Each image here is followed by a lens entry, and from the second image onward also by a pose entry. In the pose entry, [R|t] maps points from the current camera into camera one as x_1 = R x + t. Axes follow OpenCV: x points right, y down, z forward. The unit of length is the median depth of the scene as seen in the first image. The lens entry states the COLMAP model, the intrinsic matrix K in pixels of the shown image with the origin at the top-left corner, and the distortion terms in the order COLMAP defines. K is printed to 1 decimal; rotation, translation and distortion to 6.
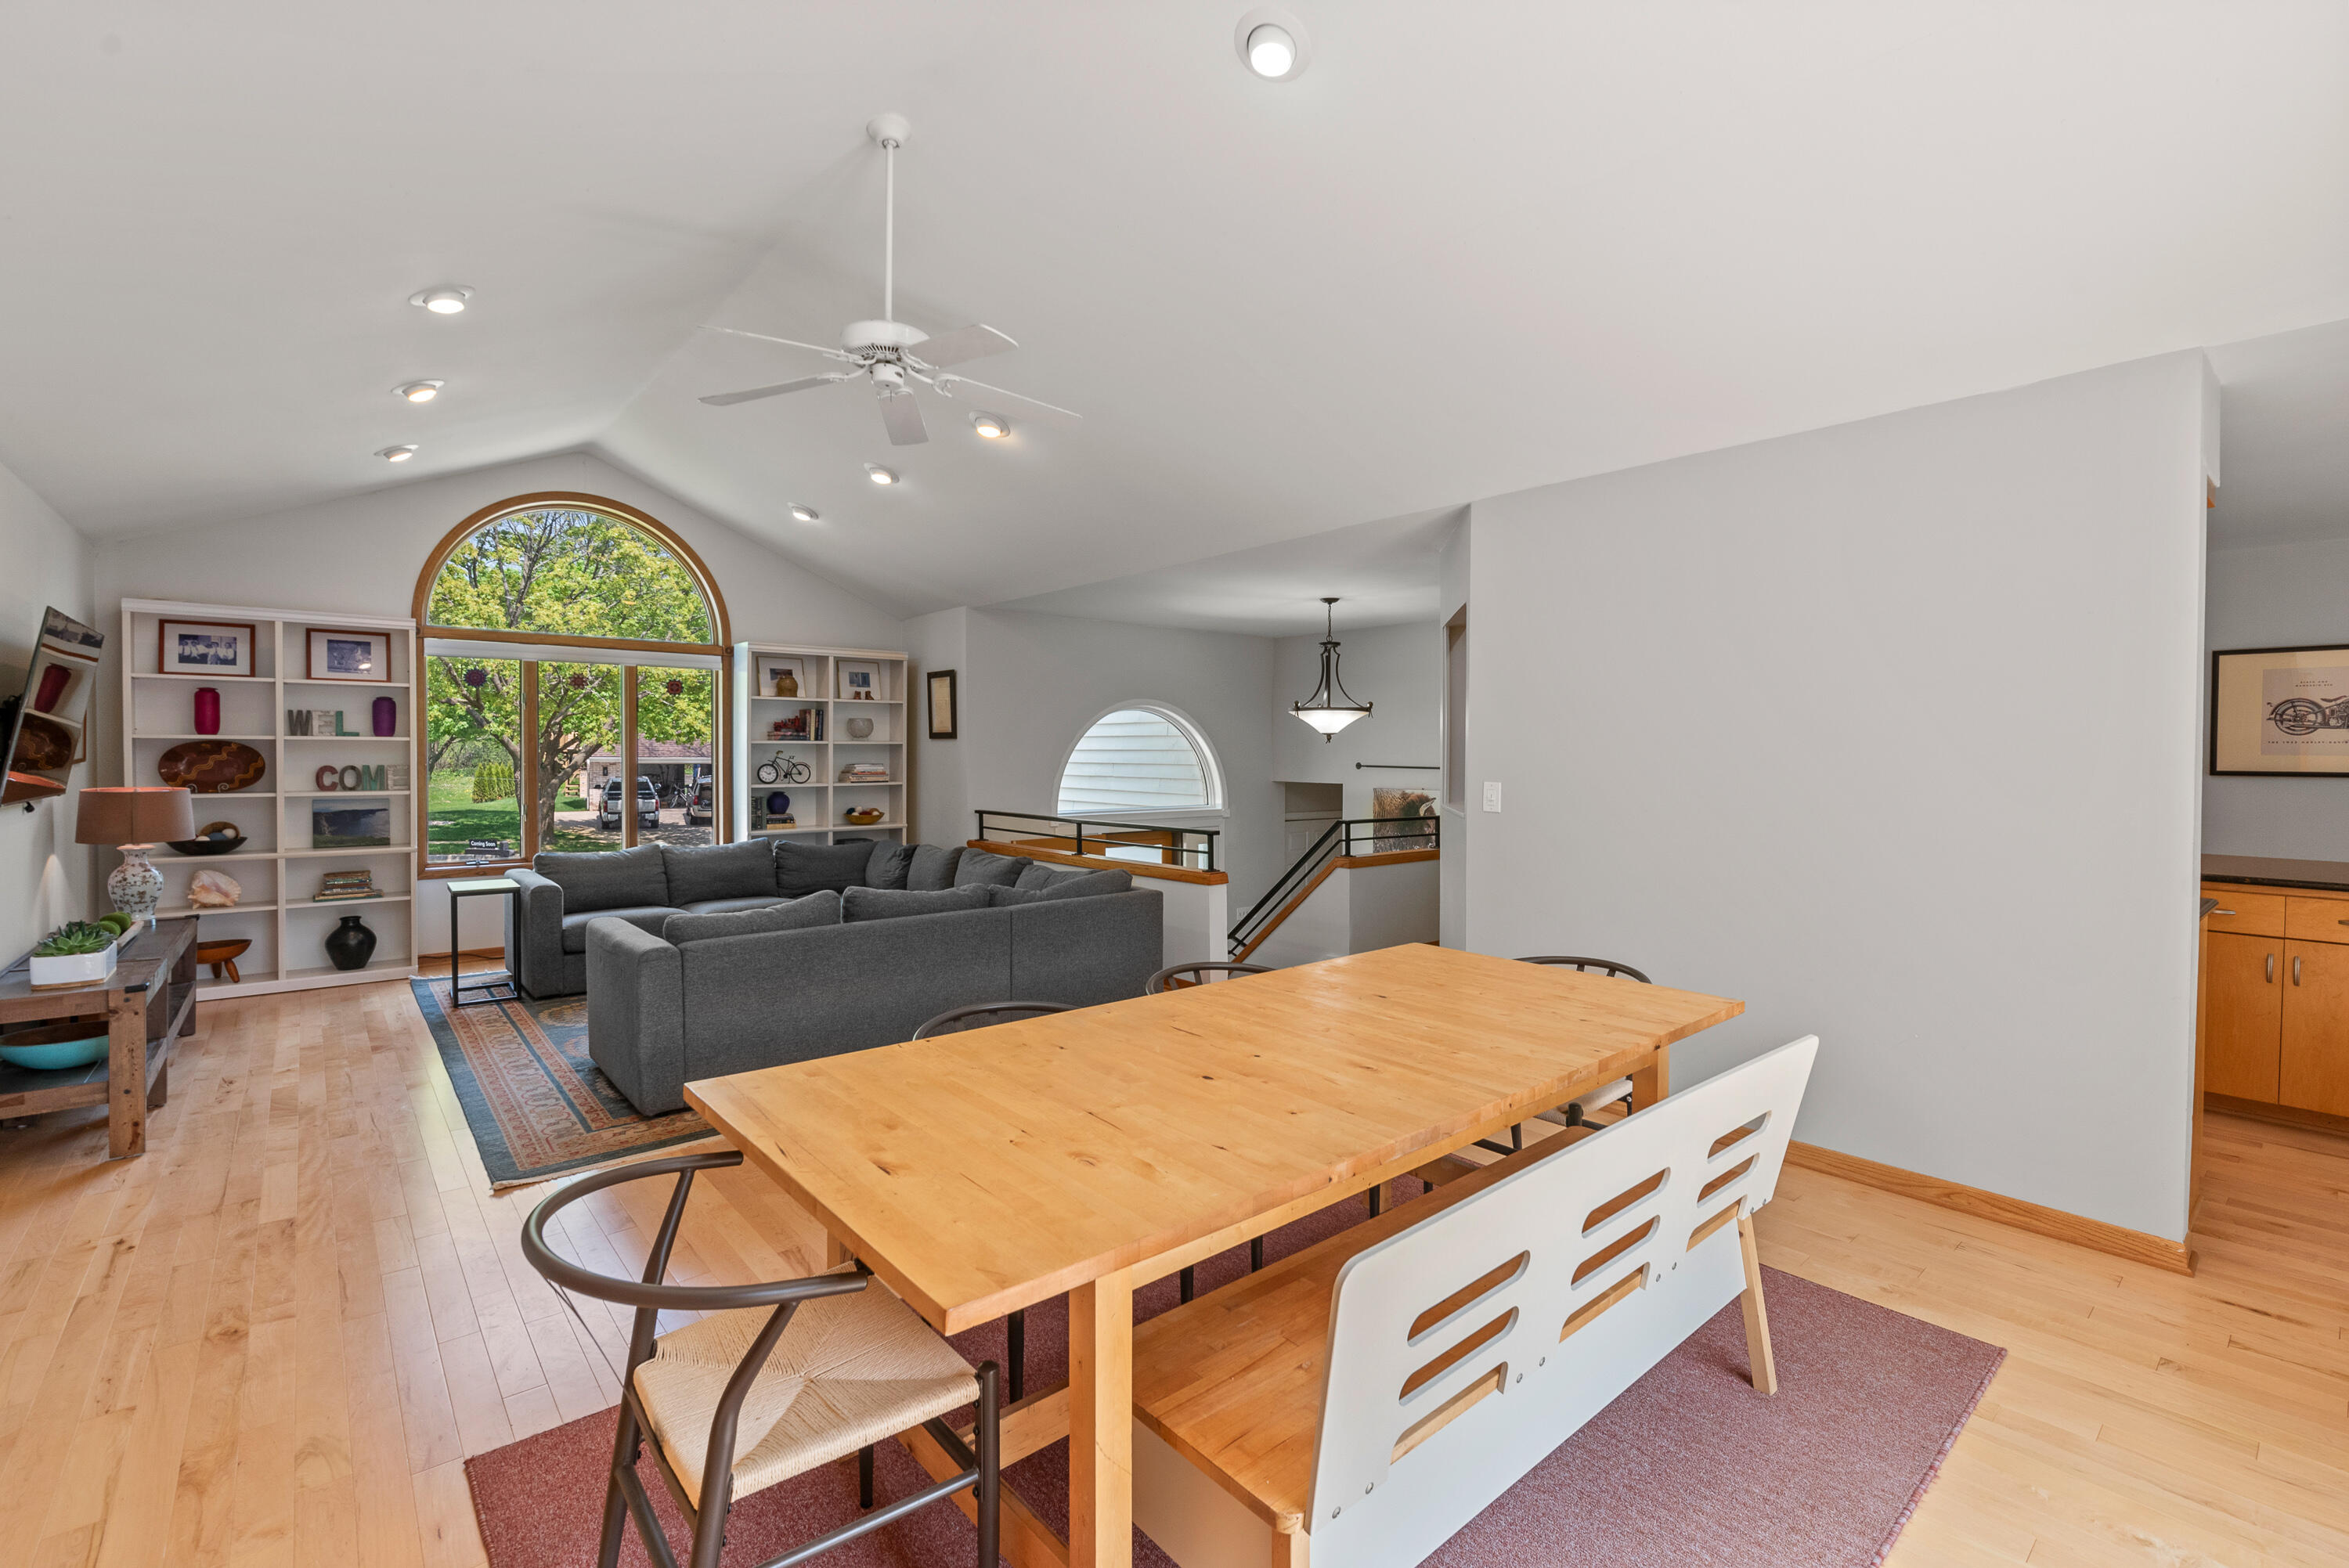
lens RADIAL K [[1018.9, 0, 1180.9], [0, 1018.9, 774.9], [0, 0, 1]] dist [0.001321, 0.000821]
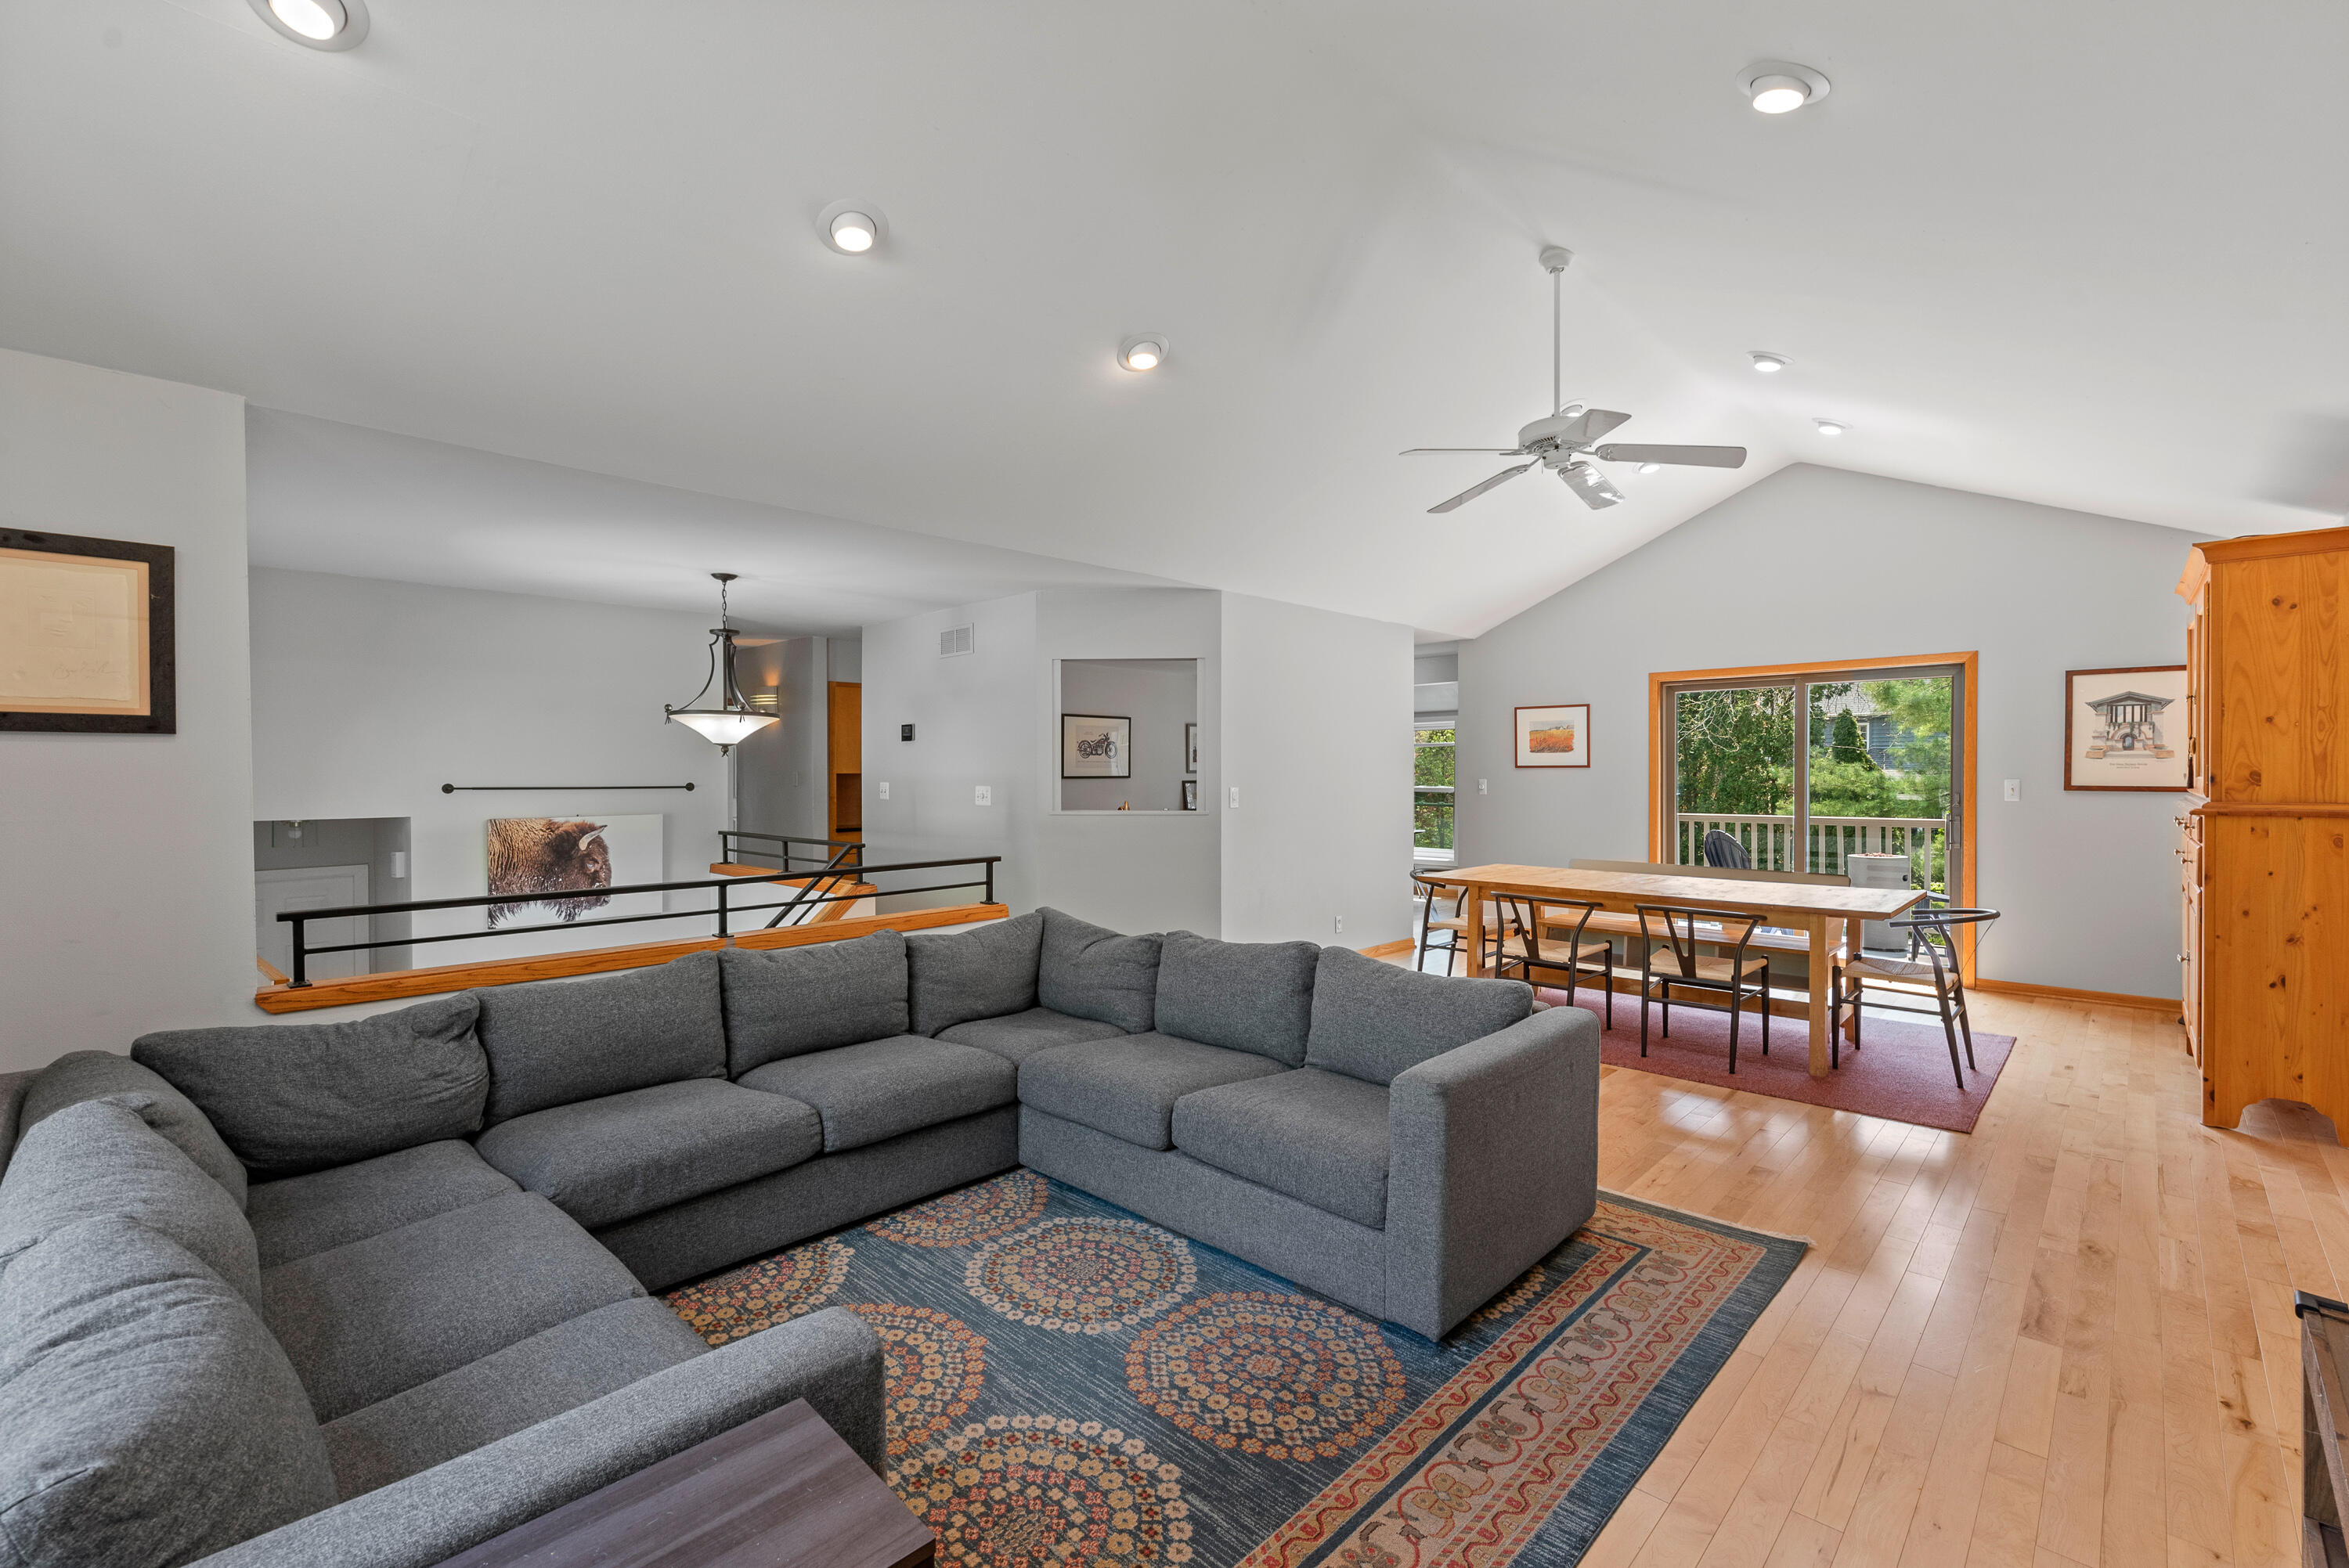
lens RADIAL K [[1018.9, 0, 1168.8], [0, 1018.9, 784.1], [0, 0, 1]] dist [0.001321, 0.000821]
pose [[-0.094825, -0.017847, 0.995334, -0.685063], [0.024684, 0.999490, 0.020273, -0.017543], [-0.995188, 0.026491, -0.094336, 0.742371]]
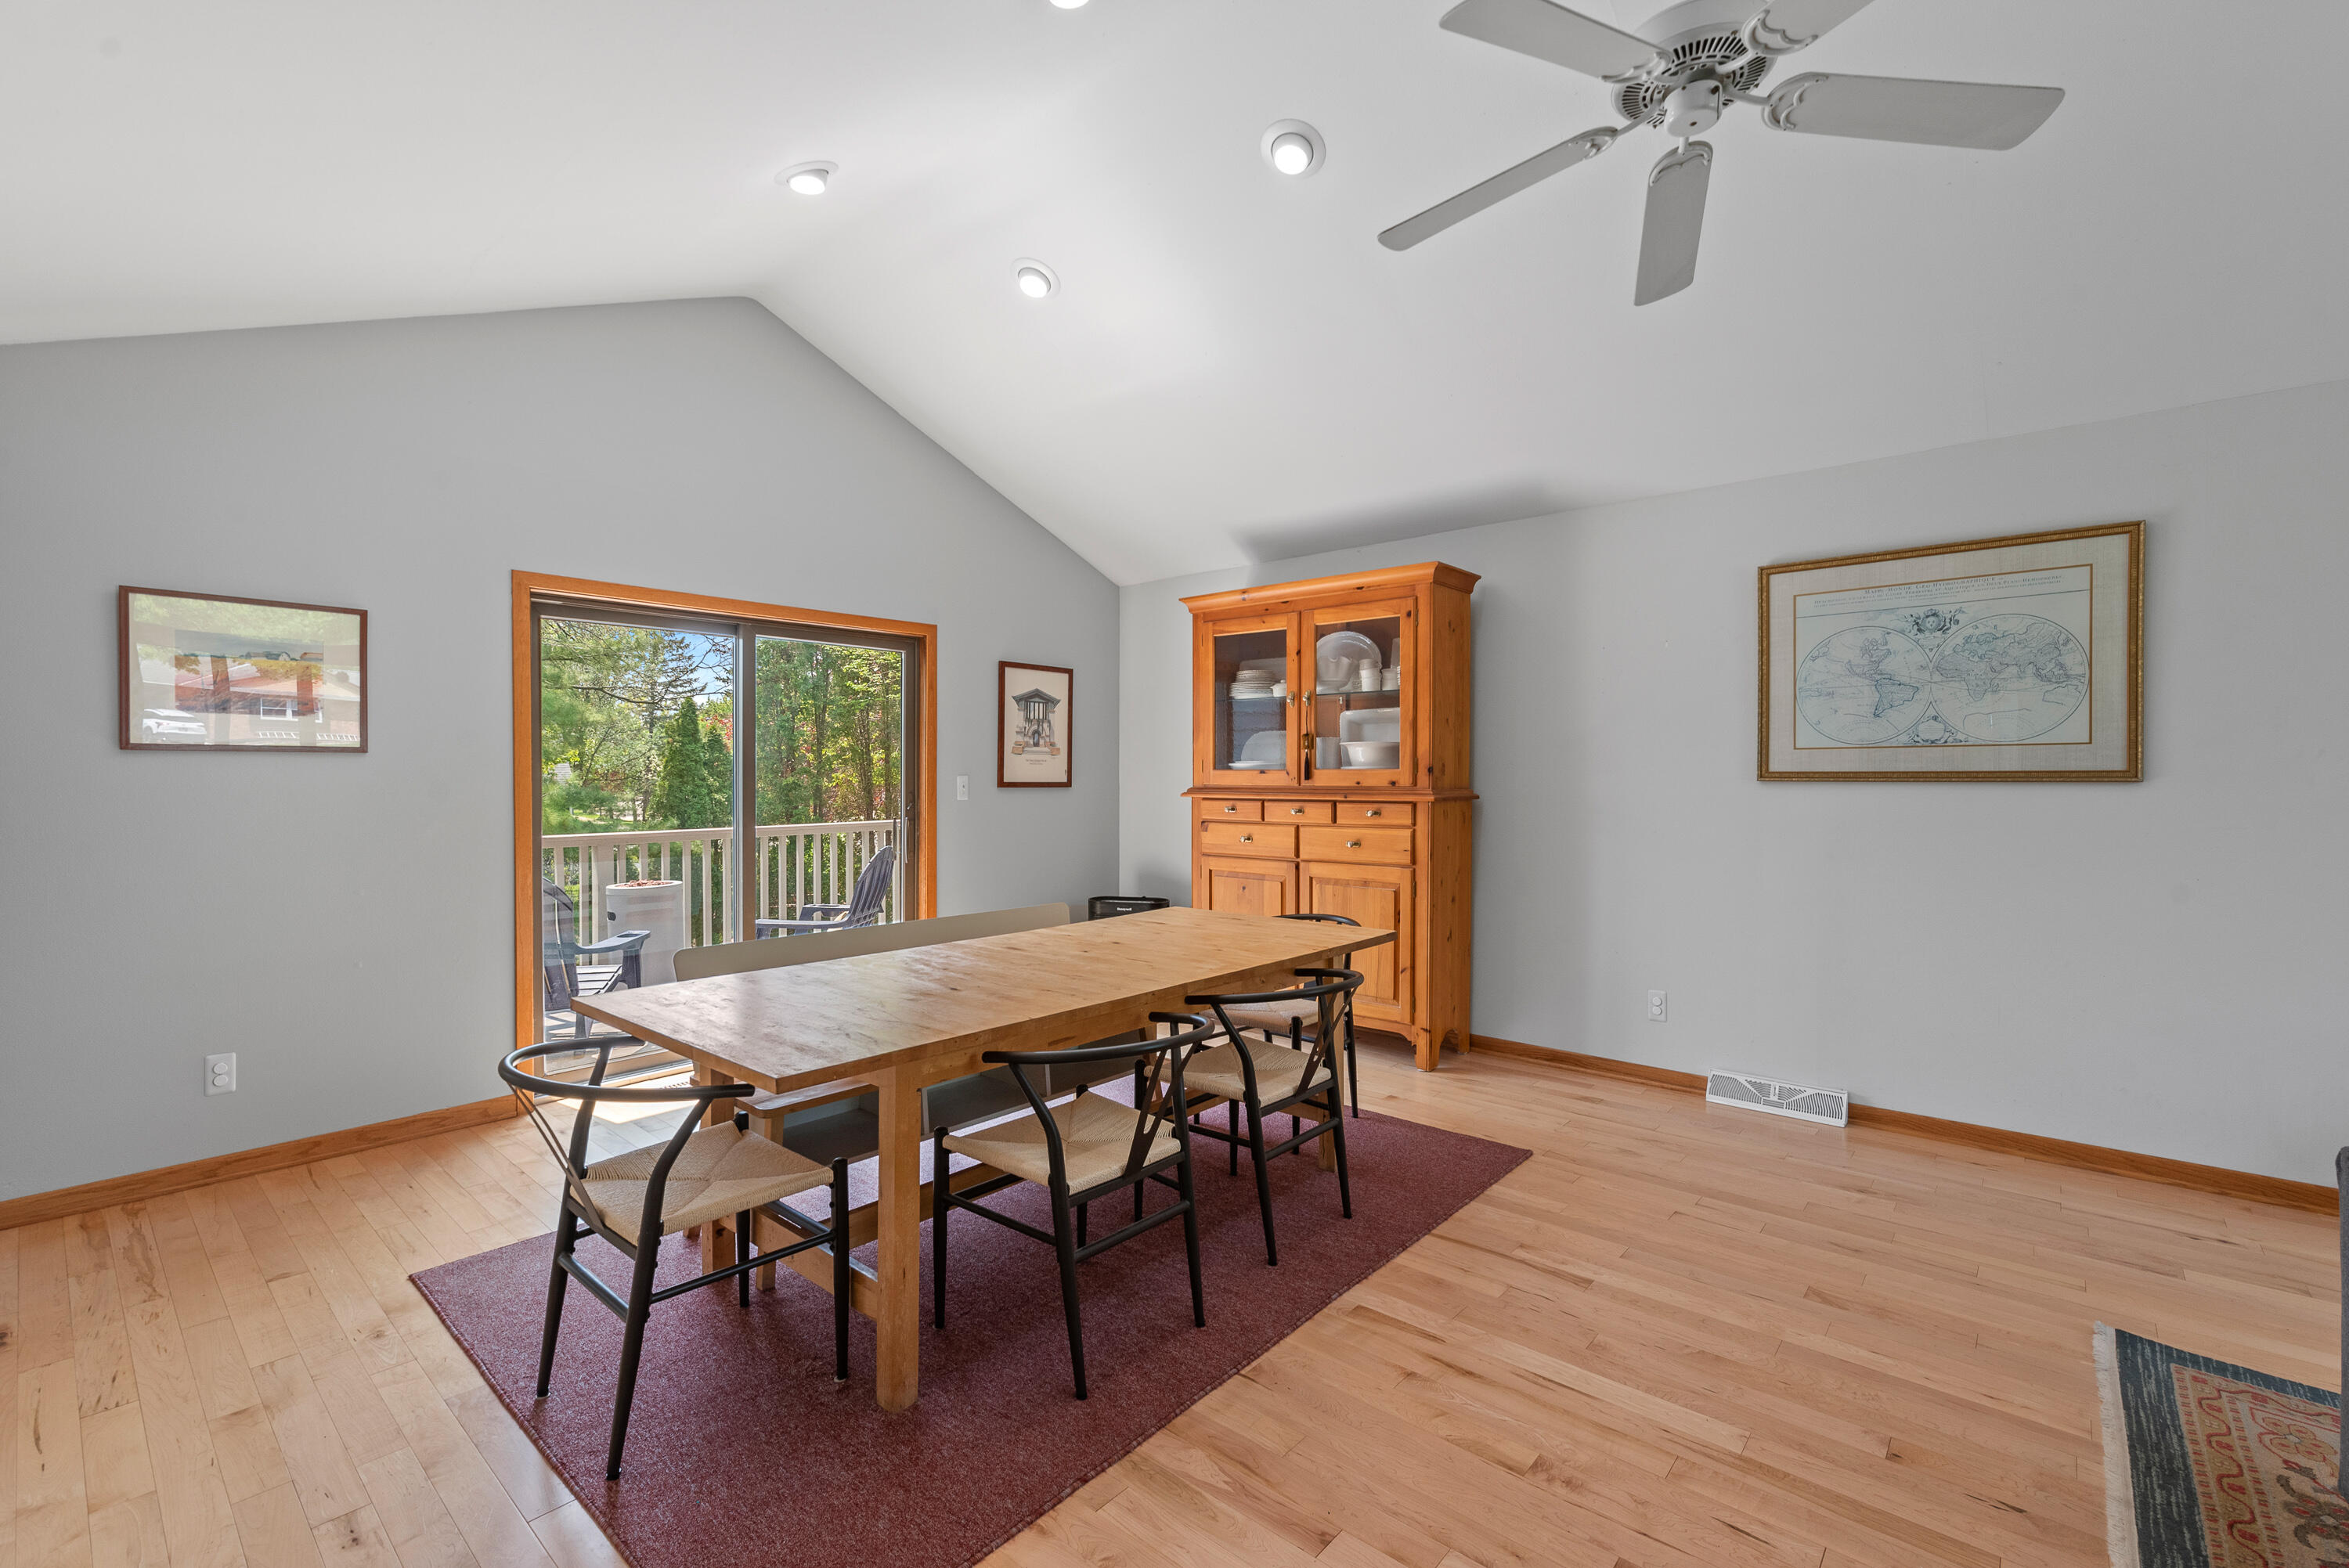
lens RADIAL K [[1018.9, 0, 1181.2], [0, 1018.9, 779.1], [0, 0, 1]] dist [0.001321, 0.000821]
pose [[-0.989306, -0.001133, -0.145847, 0.046598], [-0.003966, 0.999809, 0.019138, 0.000271], [0.145798, 0.019512, -0.989122, 0.730970]]
